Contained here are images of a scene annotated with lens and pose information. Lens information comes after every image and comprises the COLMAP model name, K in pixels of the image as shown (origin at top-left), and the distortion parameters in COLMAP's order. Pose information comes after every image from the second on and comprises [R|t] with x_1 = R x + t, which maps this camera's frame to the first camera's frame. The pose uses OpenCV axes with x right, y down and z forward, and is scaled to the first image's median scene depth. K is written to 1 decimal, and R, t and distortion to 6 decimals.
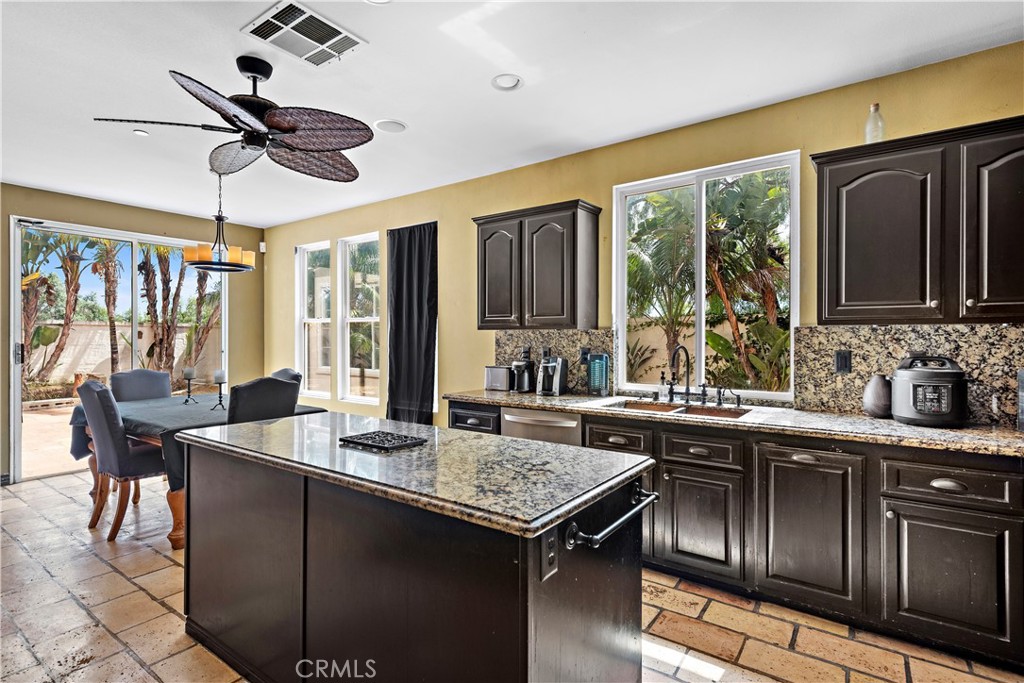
lens RADIAL K [[481.2, 0, 533.7], [0, 481.2, 340.7], [0, 0, 1]] dist [0.000455, 0.000038]
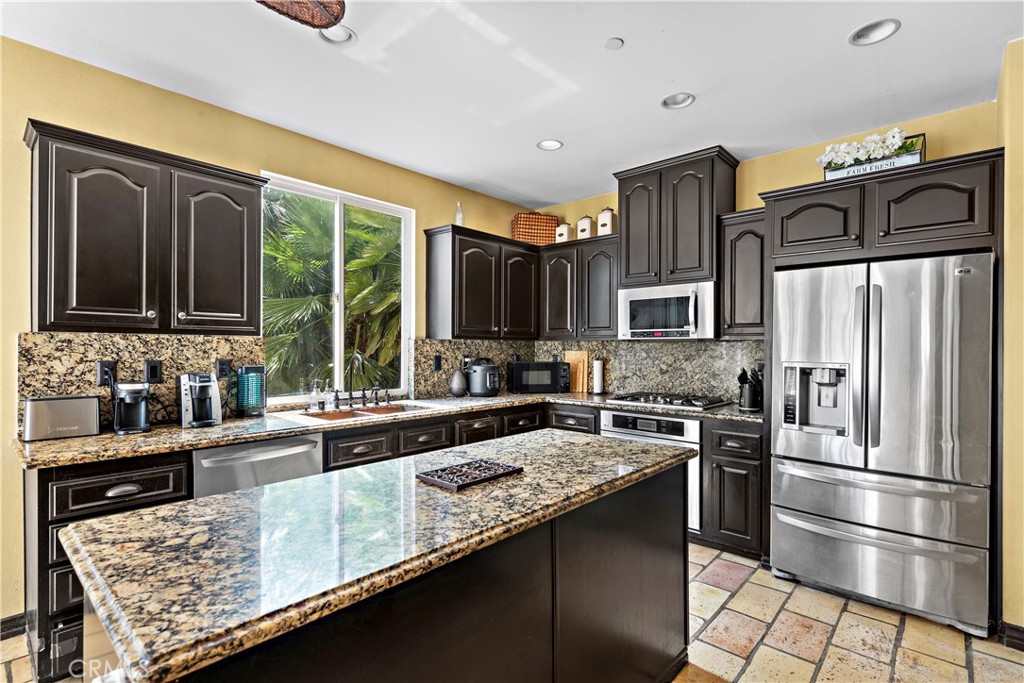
lens RADIAL K [[481.2, 0, 533.7], [0, 481.2, 340.7], [0, 0, 1]] dist [0.000455, 0.000038]
pose [[0.090227, 0.015003, 0.995808, -0.693542], [0.003317, 0.999876, -0.015365, -0.001708], [-0.995916, 0.004690, 0.090167, 0.476197]]
